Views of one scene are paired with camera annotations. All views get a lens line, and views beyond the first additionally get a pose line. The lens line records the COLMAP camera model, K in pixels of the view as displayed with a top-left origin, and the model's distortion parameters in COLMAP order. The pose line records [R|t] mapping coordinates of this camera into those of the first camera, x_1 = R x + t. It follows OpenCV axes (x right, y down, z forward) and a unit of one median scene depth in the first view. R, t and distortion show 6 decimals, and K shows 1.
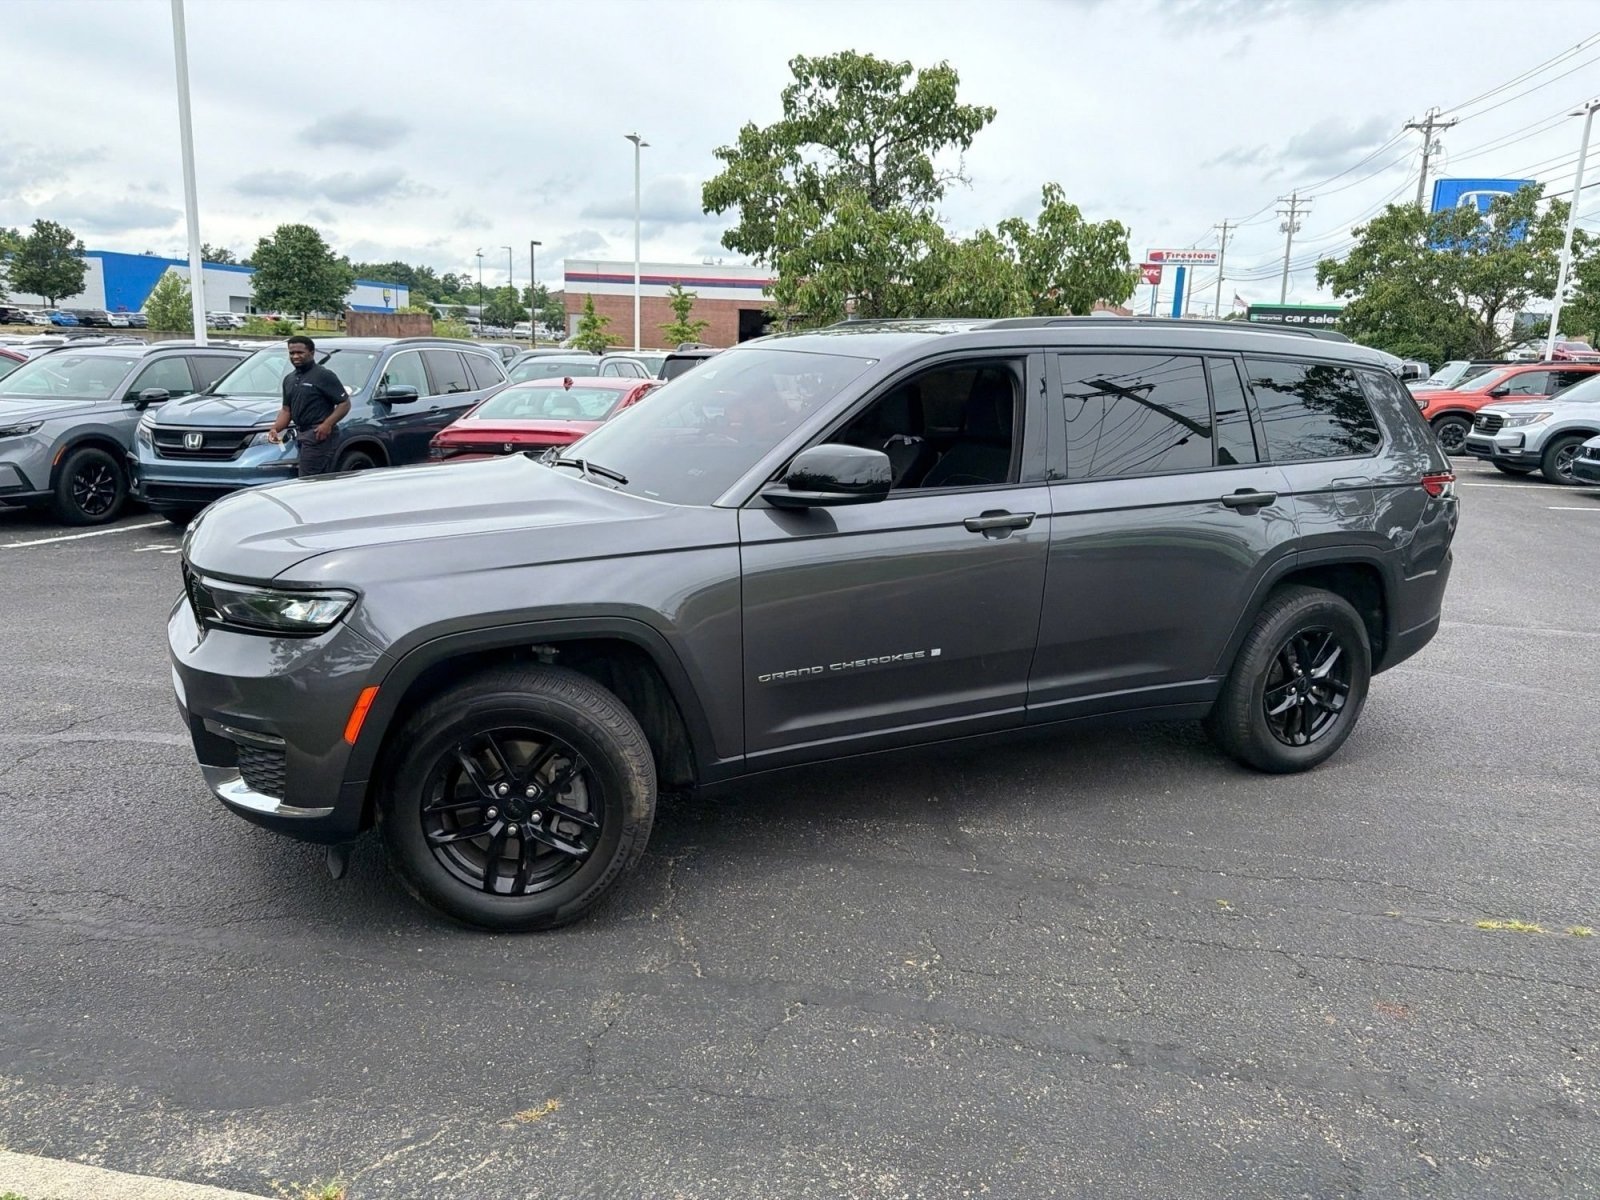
lens RADIAL K [[1153.9, 0, 794.5], [0, 1153.9, 591.0], [0, 0, 1]] dist [0.076519, -0.101676]
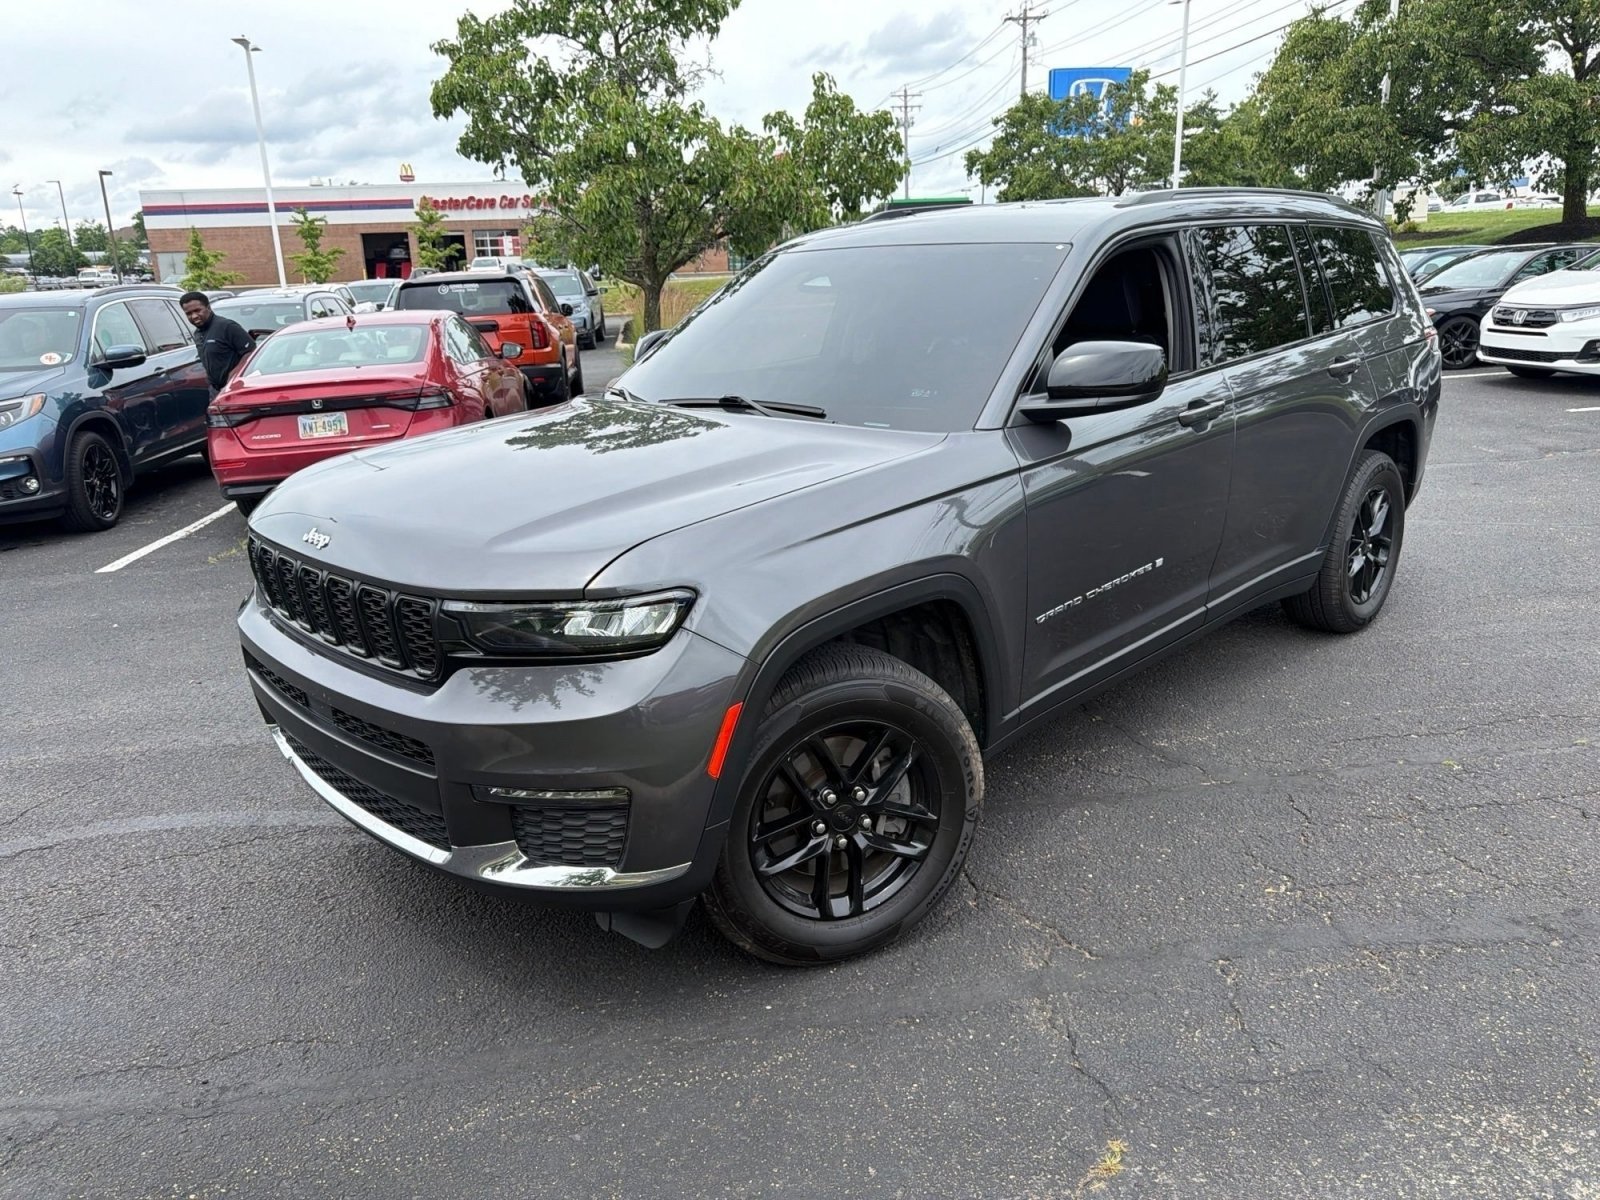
lens RADIAL K [[1166.1, 0, 800.0], [0, 1166.1, 600.0], [0, 0, 1]] dist [0.020613, -0.031607]
pose [[0.947025, -0.153851, 0.281912, -0.130906], [0.132025, 0.986687, 0.094968, -0.013794], [-0.292769, -0.052717, 0.954729, 0.058775]]
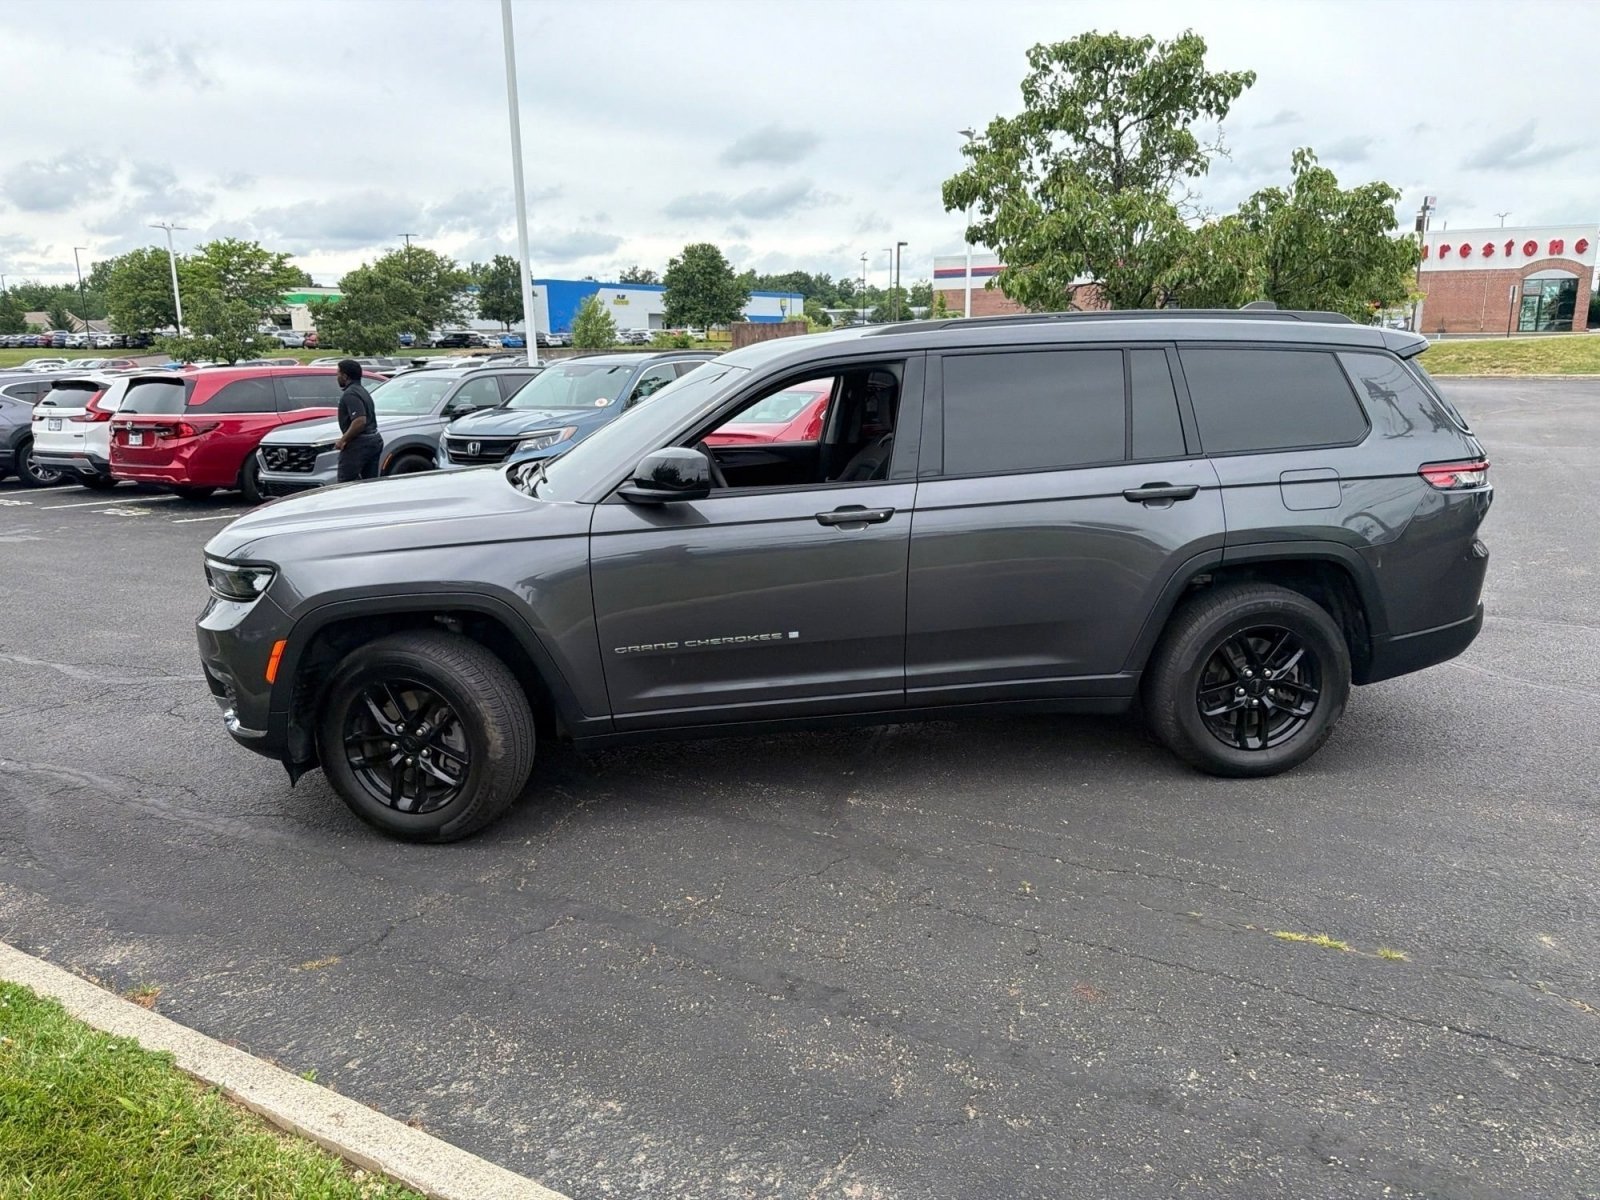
lens RADIAL K [[1159.4, 0, 782.6], [0, 1159.4, 606.0], [0, 0, 1]] dist [0.043979, -0.045922]
pose [[0.941101, 0.027292, -0.337022, 0.151087], [-0.021256, 0.999541, 0.021587, 0.000652], [0.337457, -0.013152, 0.941249, -0.012844]]
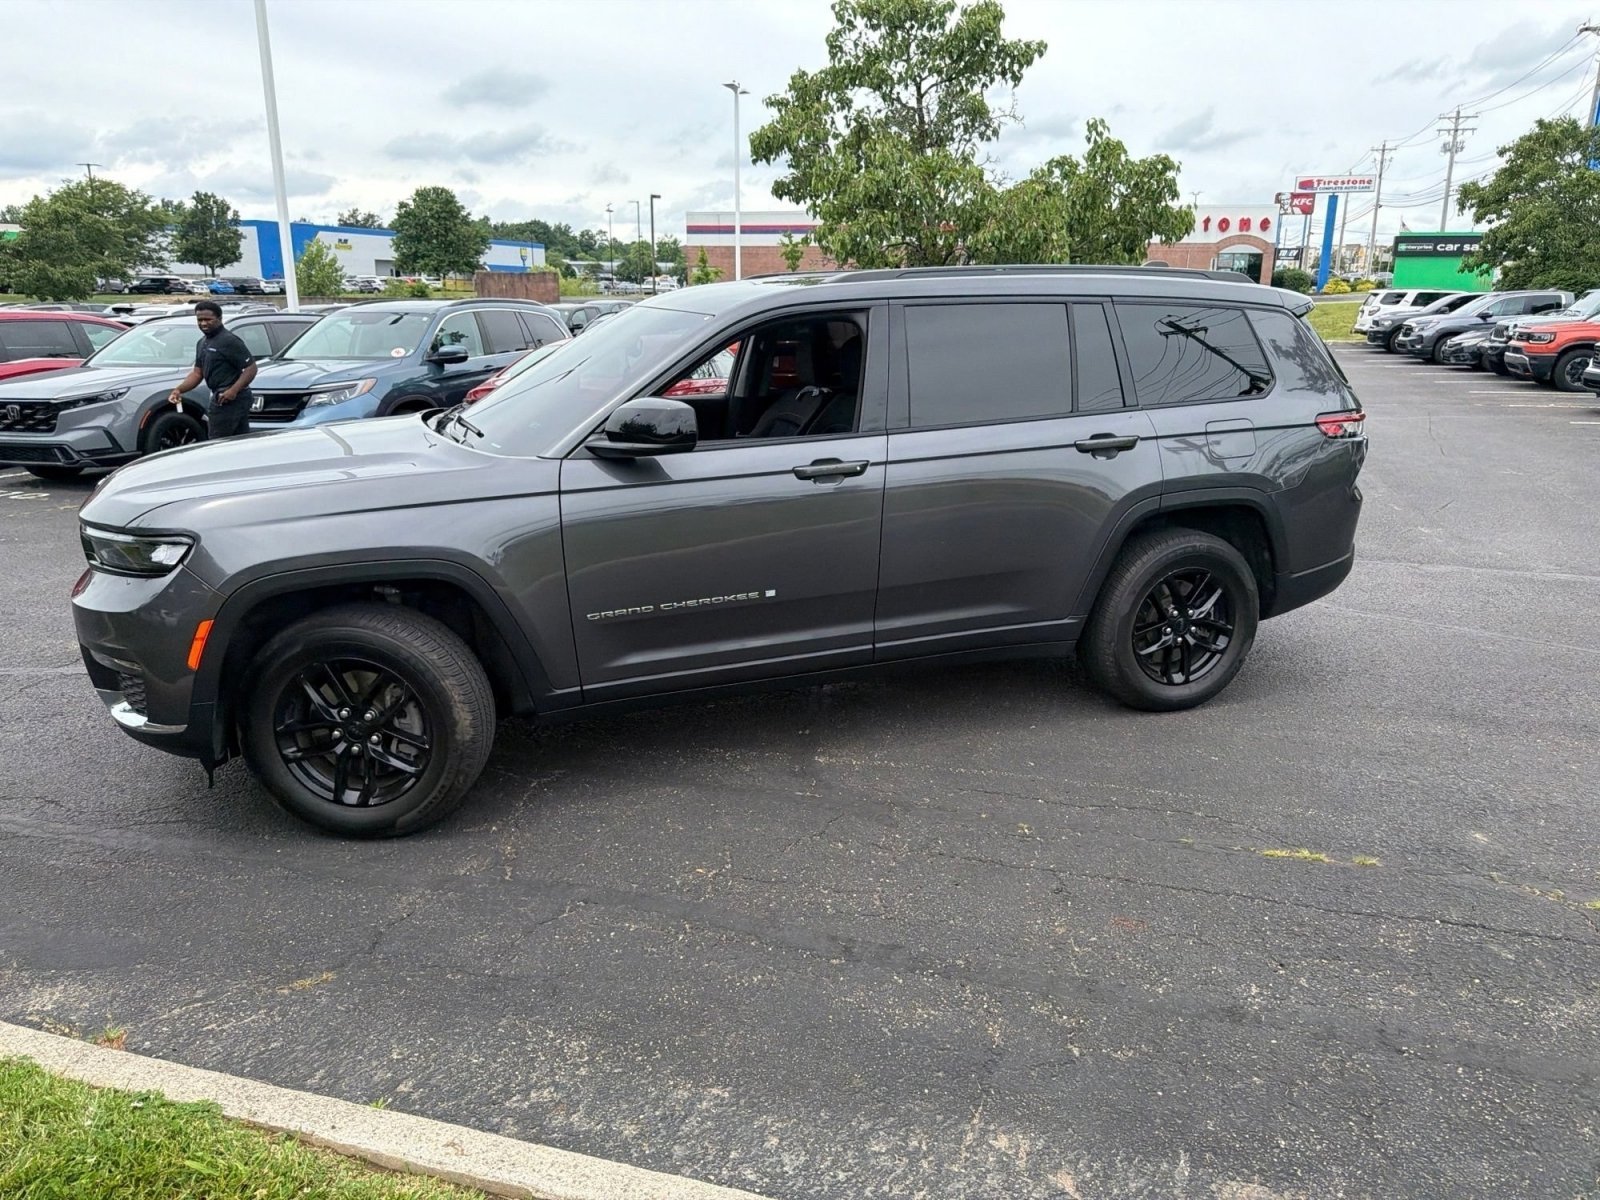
lens RADIAL K [[1156.5, 0, 807.6], [0, 1156.5, 610.3], [0, 0, 1]] dist [0.074165, -0.101083]
pose [[0.993913, -0.000395, -0.110166, 0.086185], [0.006743, 0.998337, 0.057256, 0.002471], [0.109960, -0.057650, 0.992263, -0.018394]]
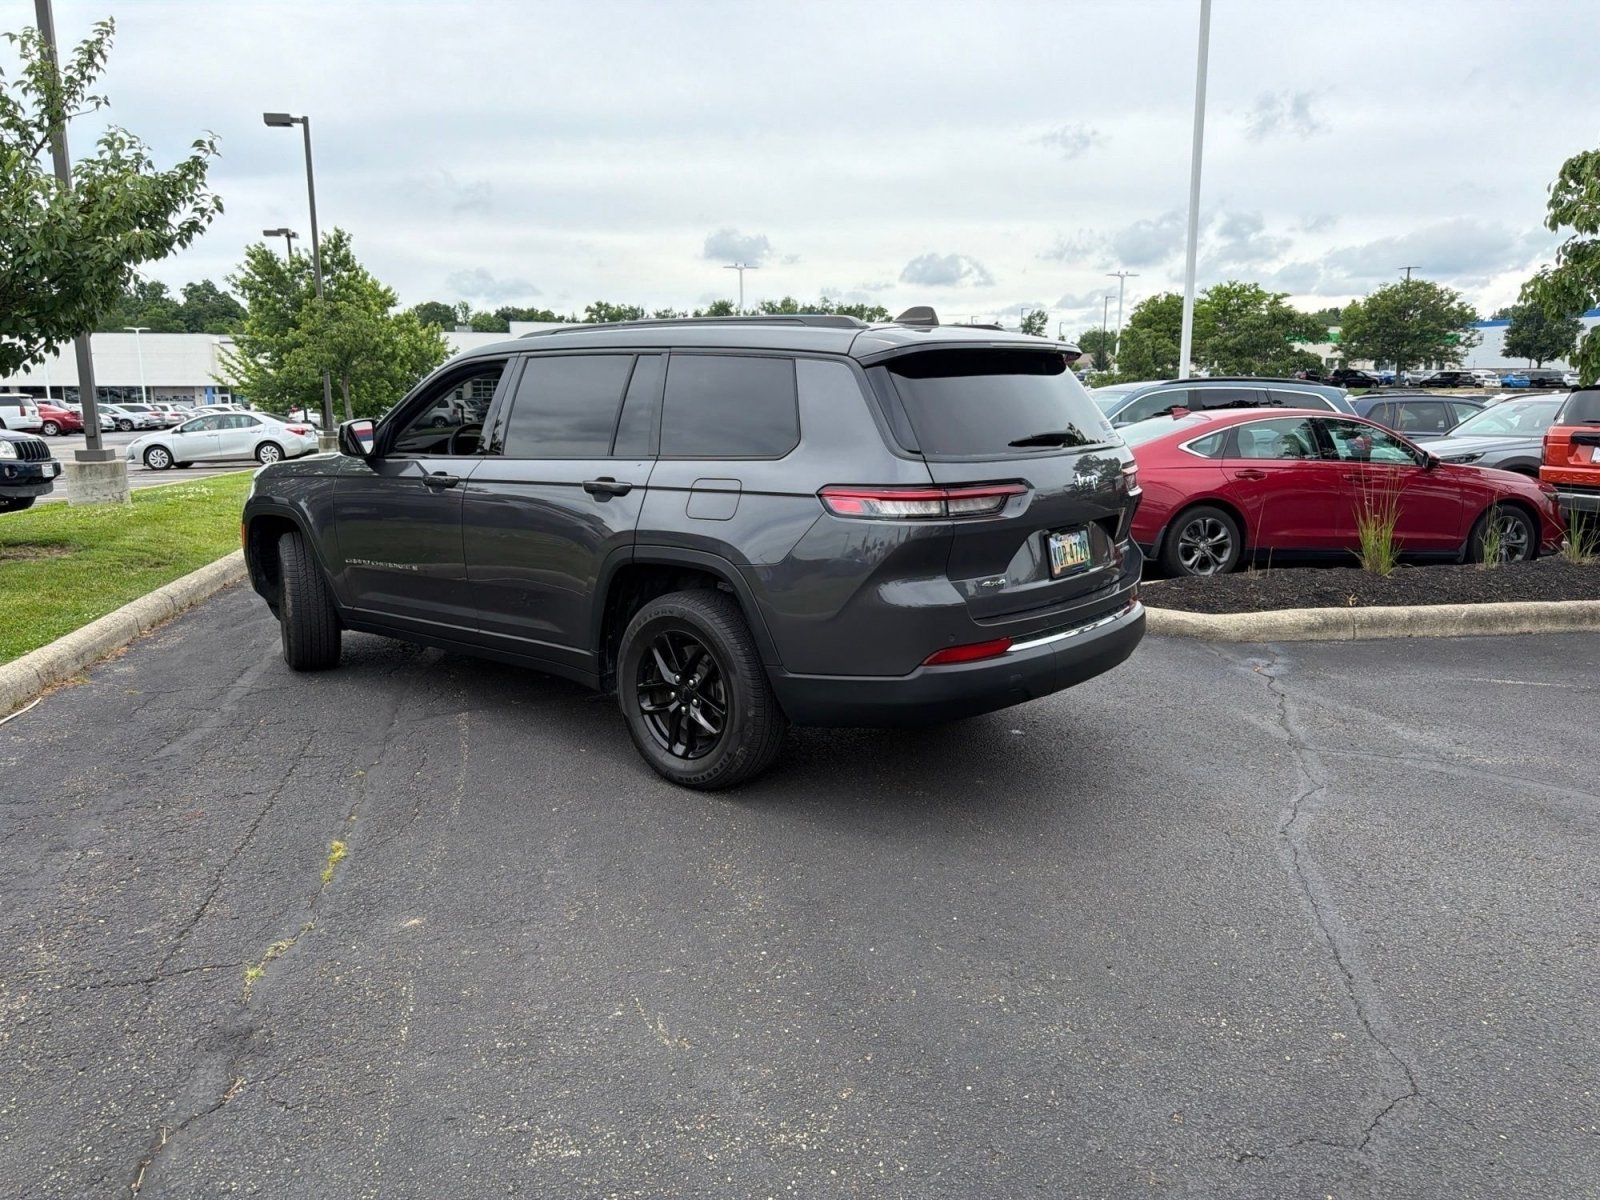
lens RADIAL K [[1158.1, 0, 781.5], [0, 1158.1, 599.8], [0, 0, 1]] dist [0.050066, -0.055100]
pose [[0.378345, 0.136856, -0.915492, 0.507965], [-0.179820, 0.981036, 0.072340, -0.029753], [0.908031, 0.137254, 0.395779, 0.264937]]
